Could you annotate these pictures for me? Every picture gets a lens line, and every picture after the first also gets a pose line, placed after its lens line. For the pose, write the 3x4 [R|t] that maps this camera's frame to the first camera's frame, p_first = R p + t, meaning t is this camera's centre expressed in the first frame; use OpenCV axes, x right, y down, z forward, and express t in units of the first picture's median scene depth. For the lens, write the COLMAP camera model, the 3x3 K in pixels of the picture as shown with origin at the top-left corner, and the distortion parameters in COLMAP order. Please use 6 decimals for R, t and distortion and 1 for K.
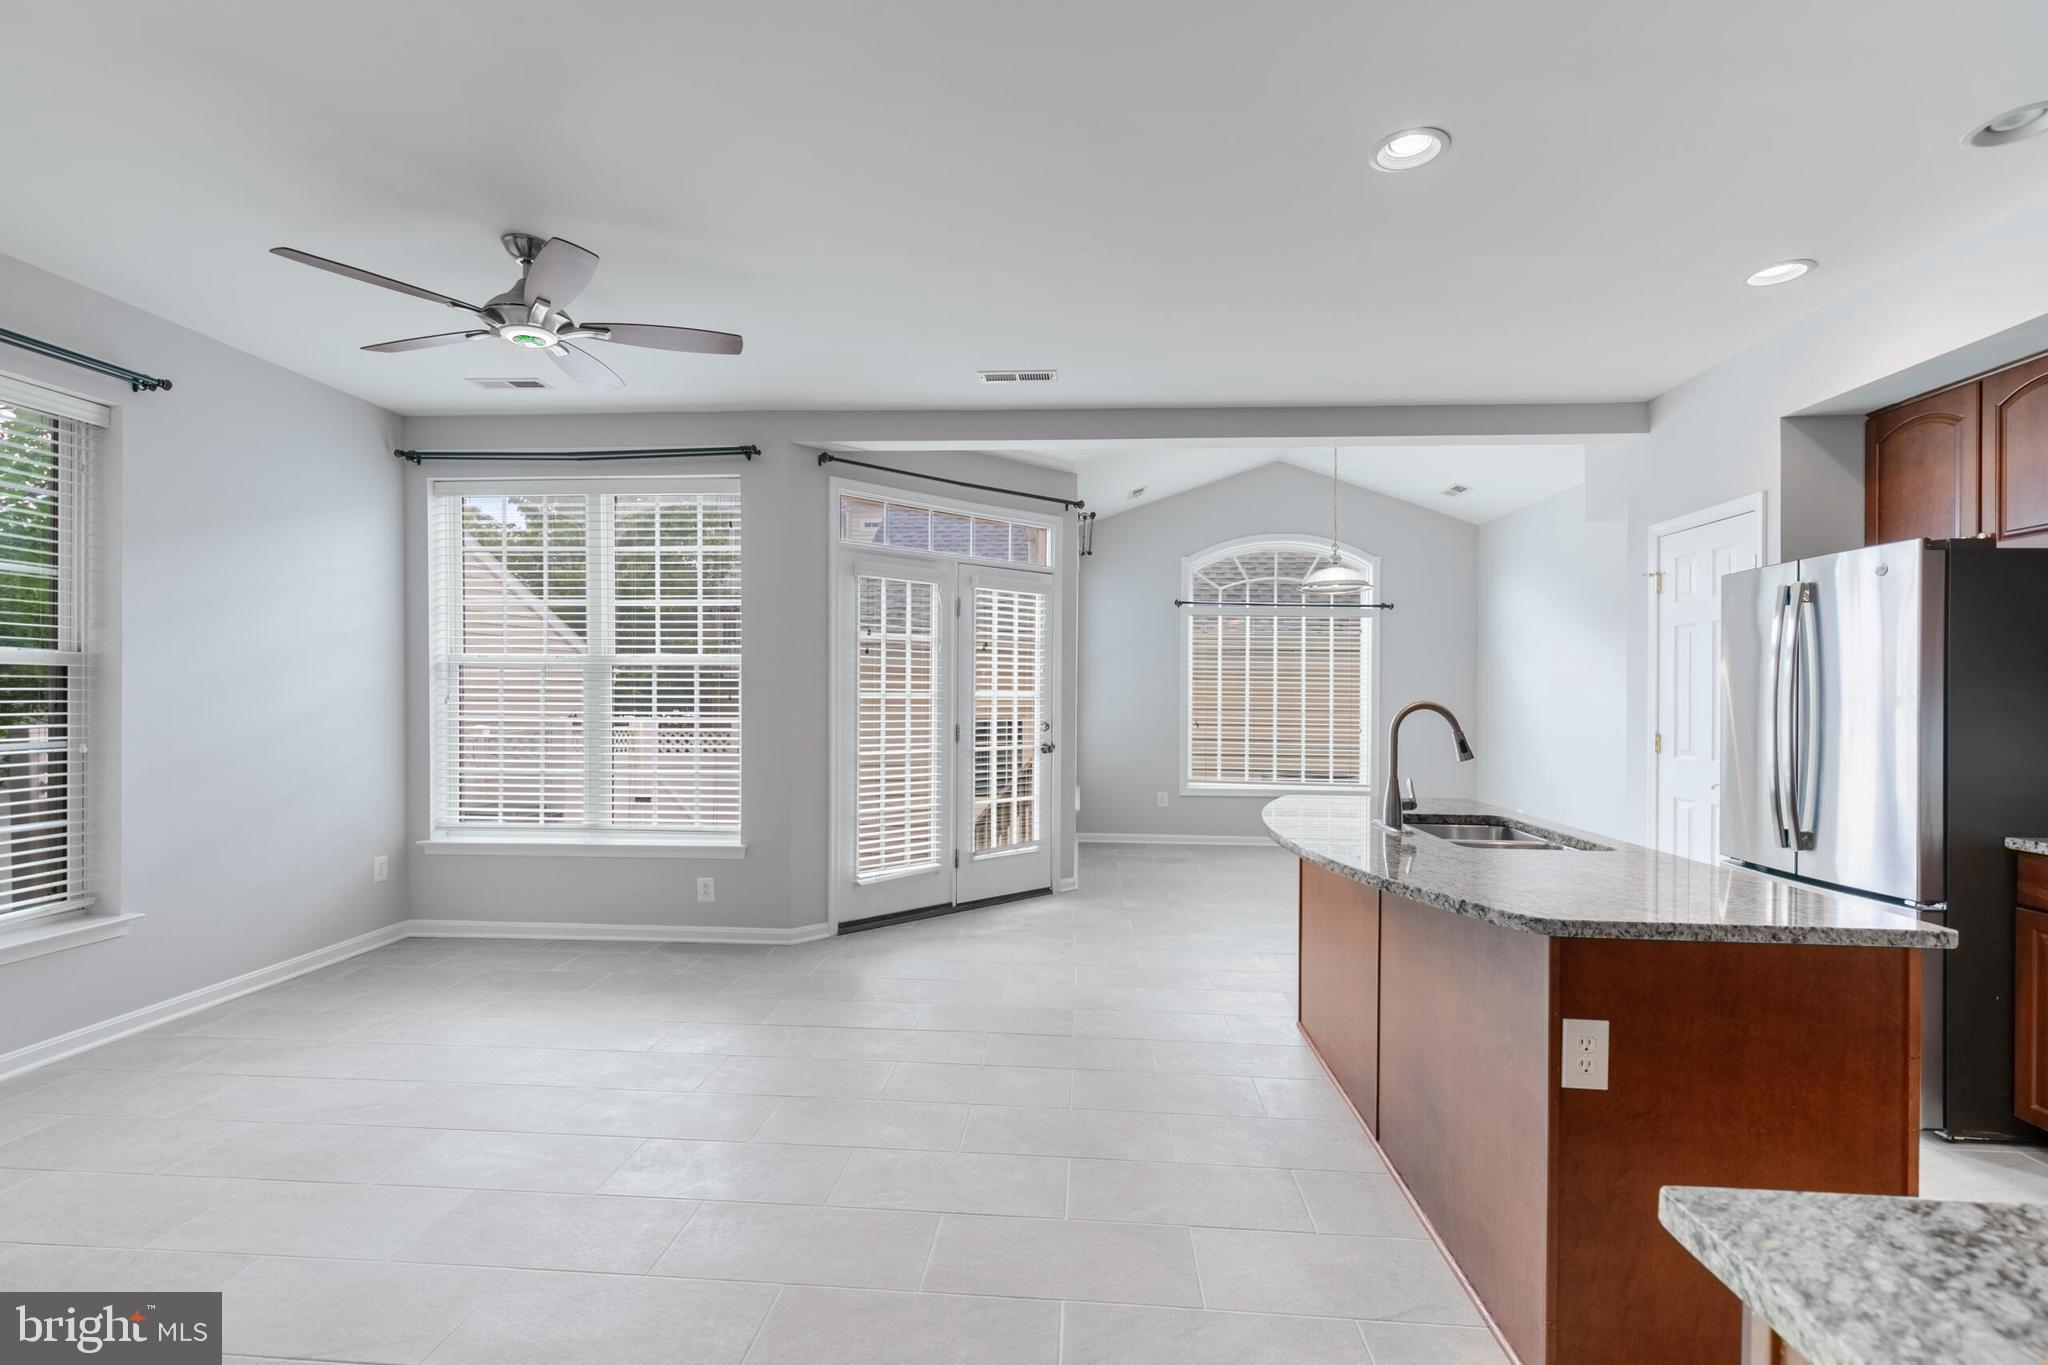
lens RADIAL K [[914.2, 0, 1021.7], [0, 914.2, 691.0], [0, 0, 1]] dist [0.004801, 0.000093]
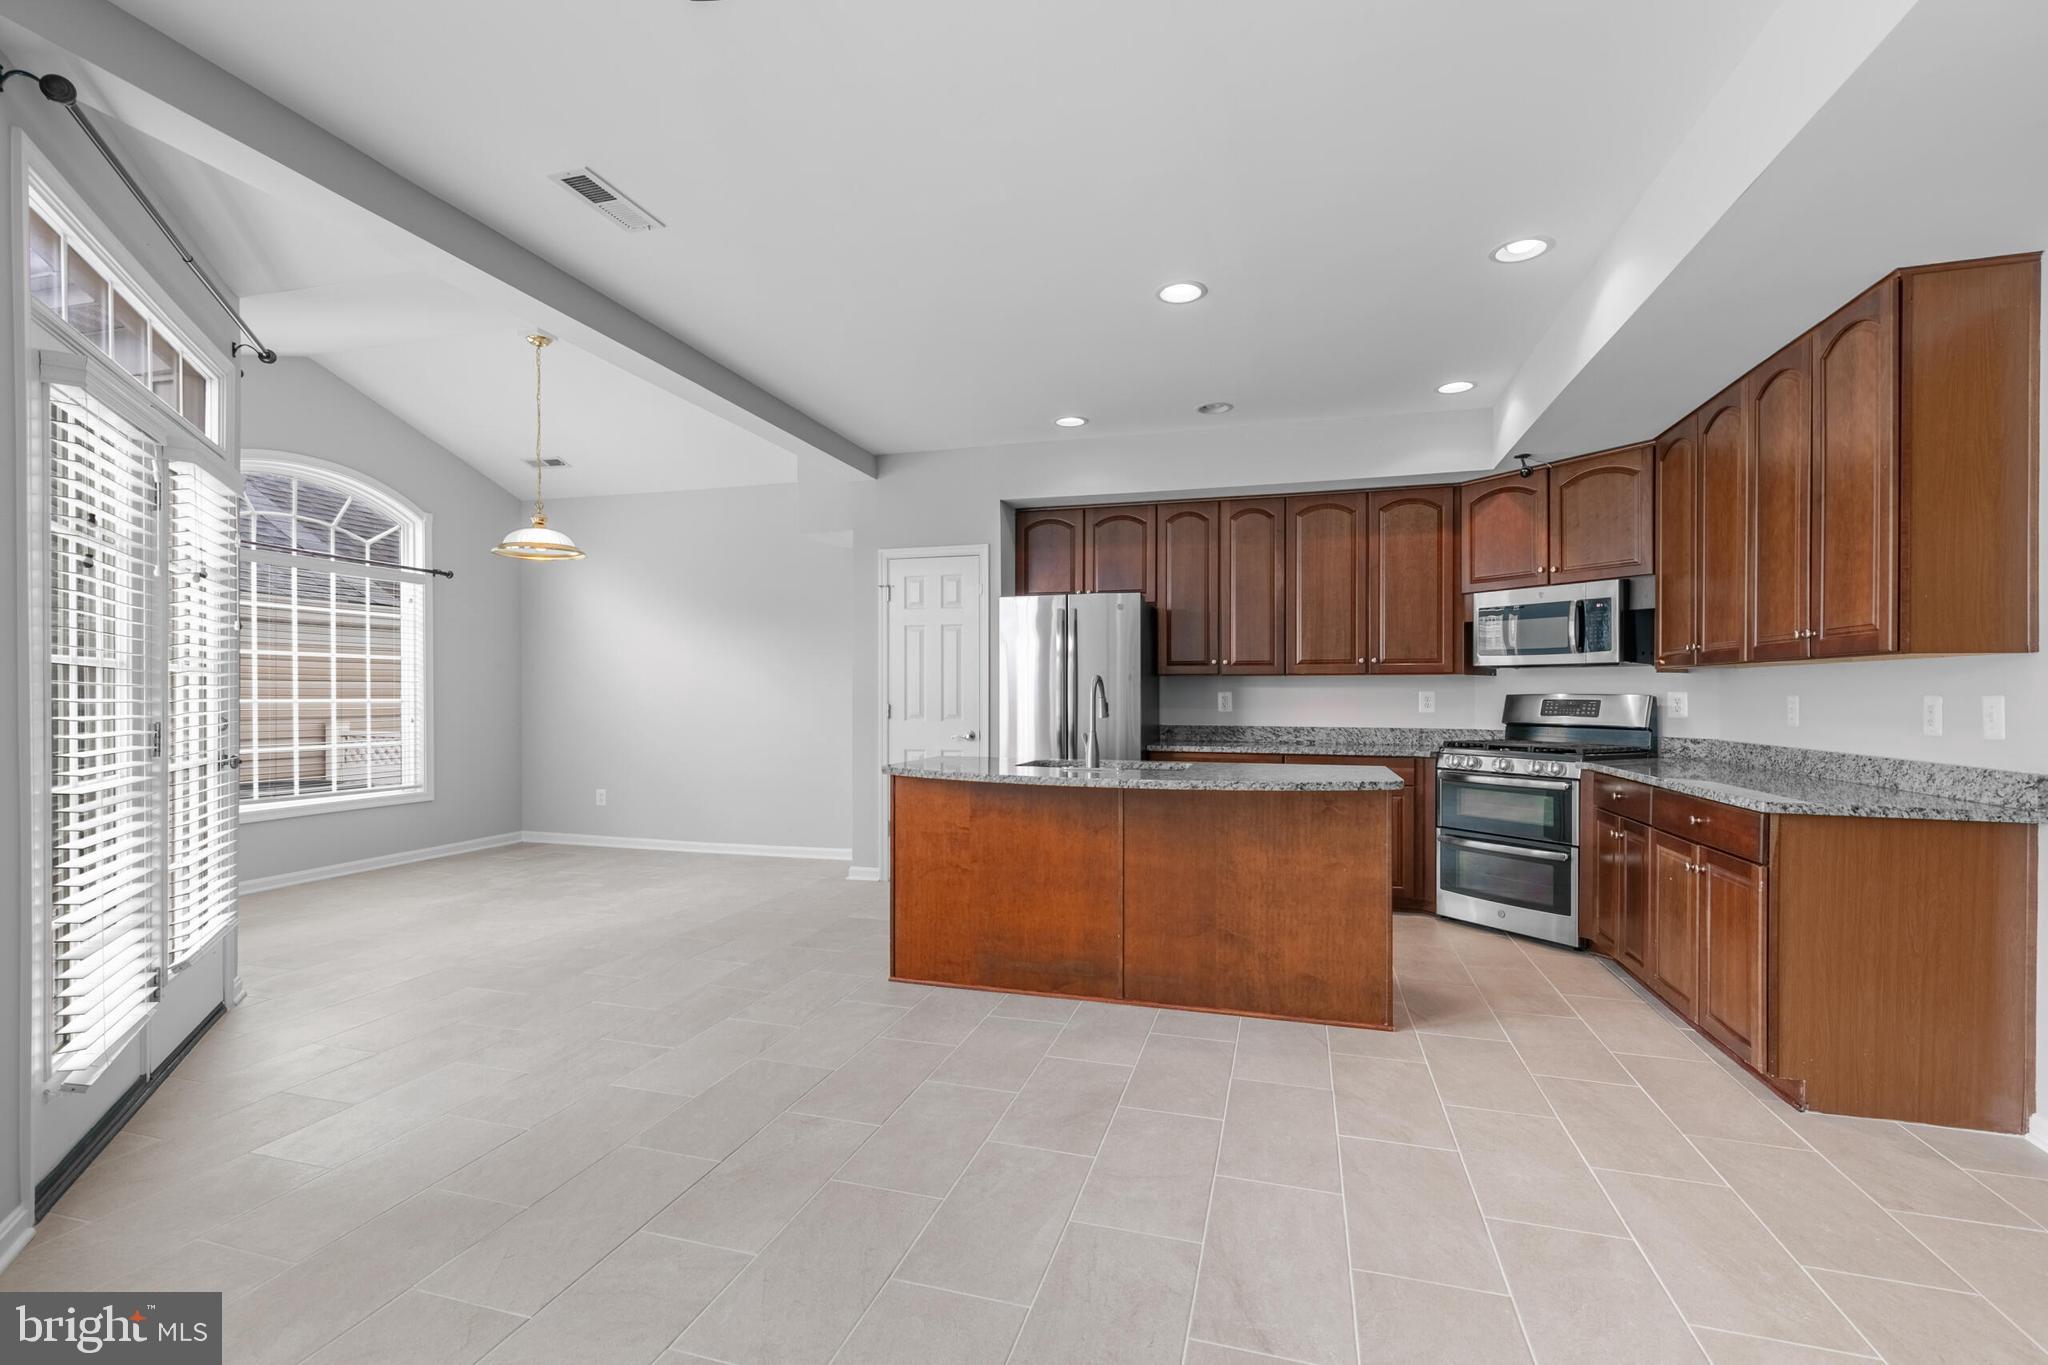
lens RADIAL K [[914.2, 0, 1021.7], [0, 914.2, 691.0], [0, 0, 1]] dist [0.004801, 0.000093]
pose [[0.211052, -0.008369, 0.977439, -0.578313], [-0.003477, 0.999951, 0.009312, 0.013488], [-0.977469, -0.005364, 0.211012, 0.514178]]
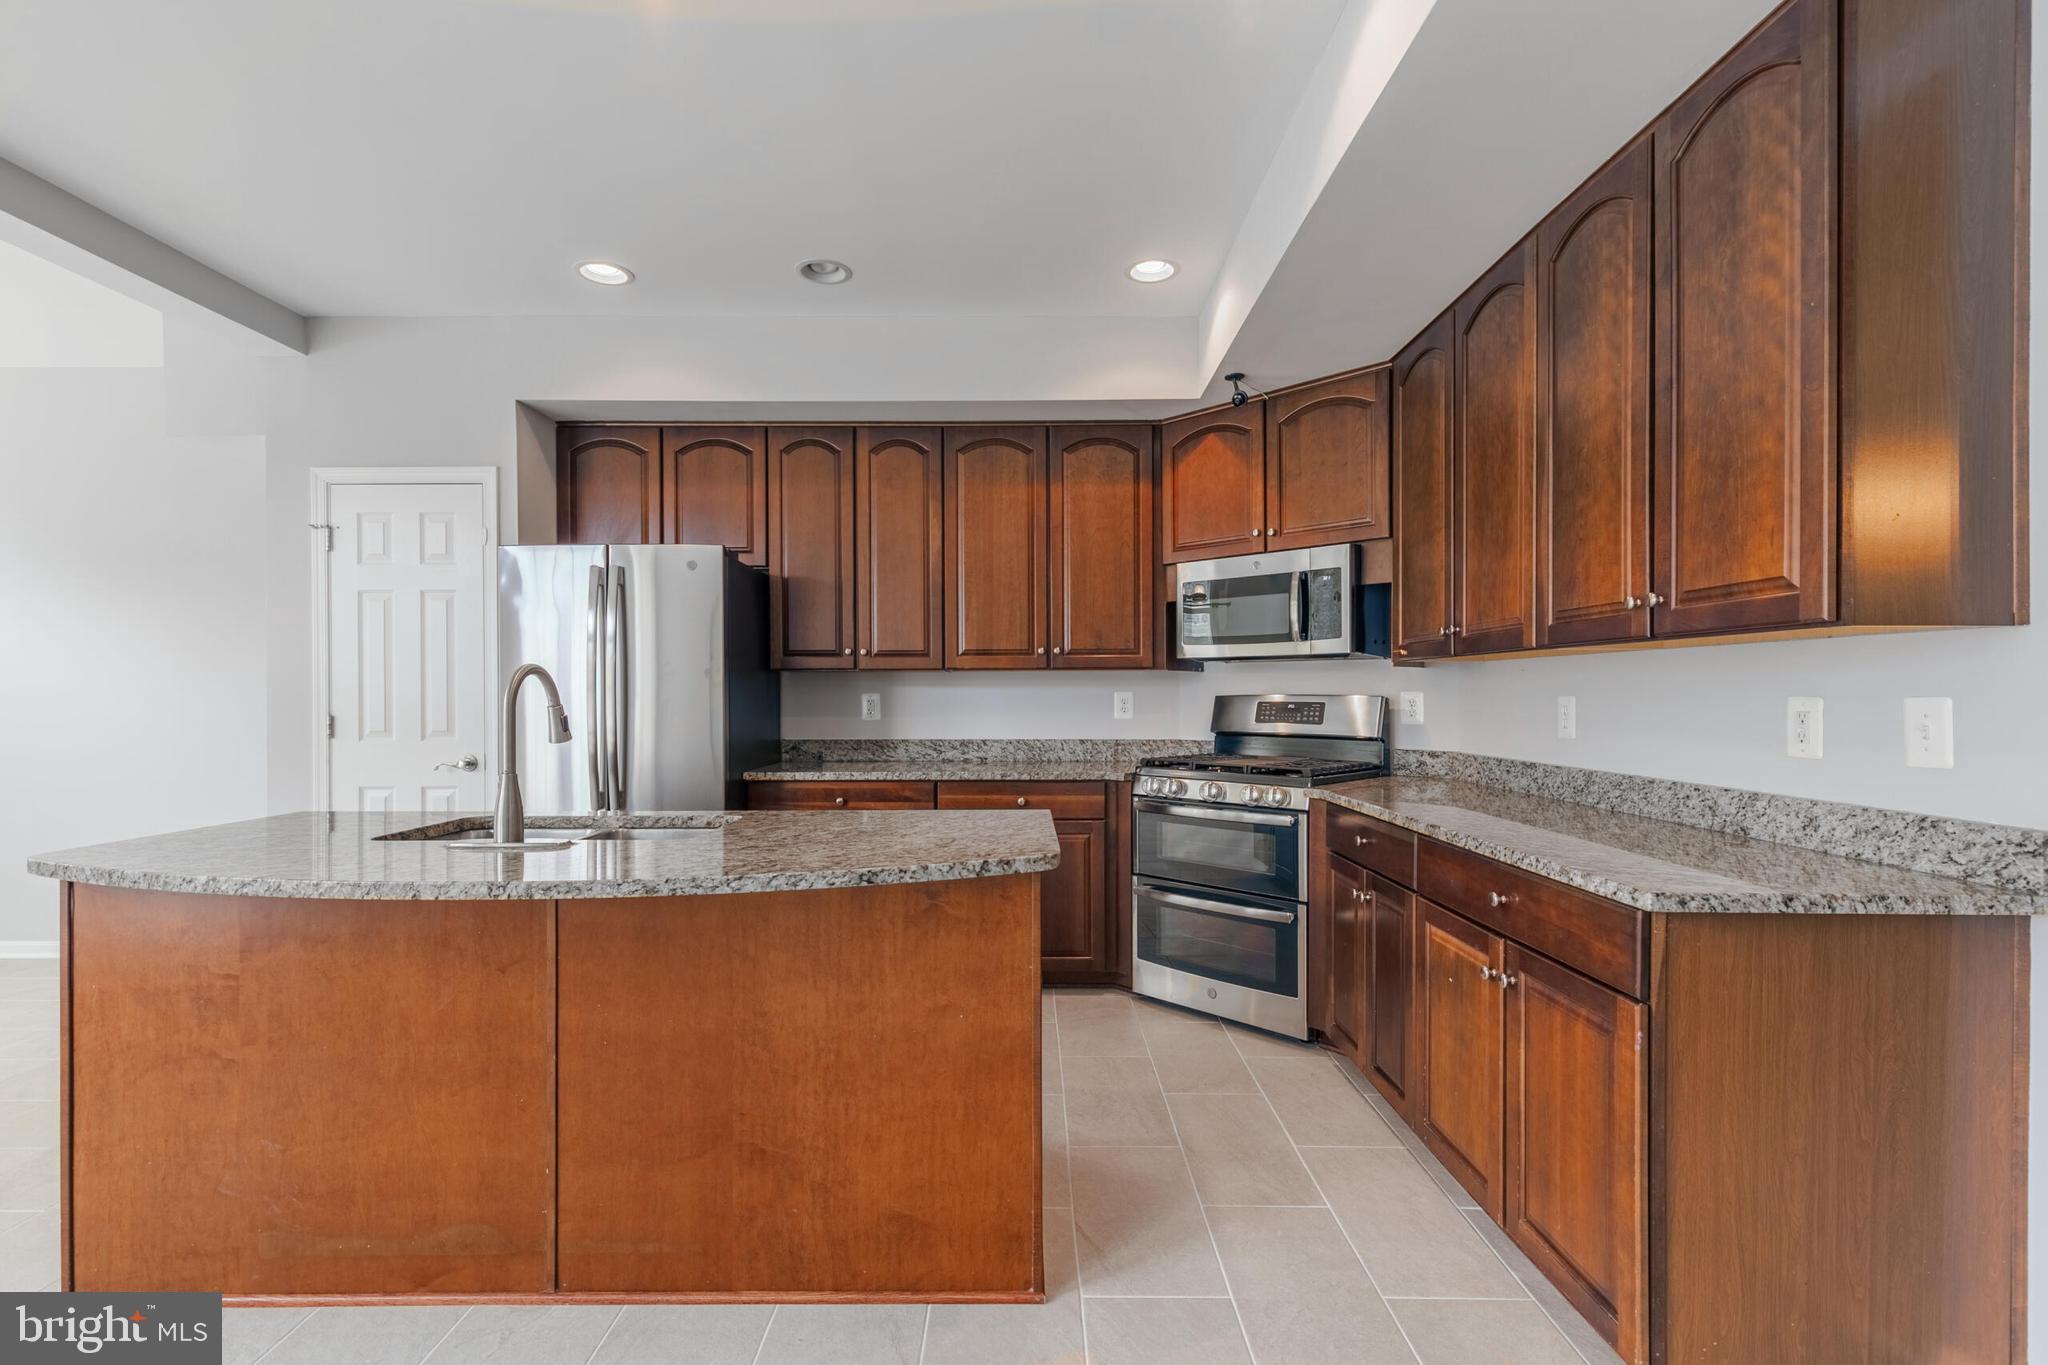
lens RADIAL K [[914.2, 0, 1021.7], [0, 914.2, 691.0], [0, 0, 1]] dist [0.004801, 0.000093]
pose [[-0.072594, -0.008176, 0.997328, -0.198674], [-0.002372, 0.999965, 0.008025, 0.015305], [-0.997359, -0.001783, -0.072611, 0.414495]]
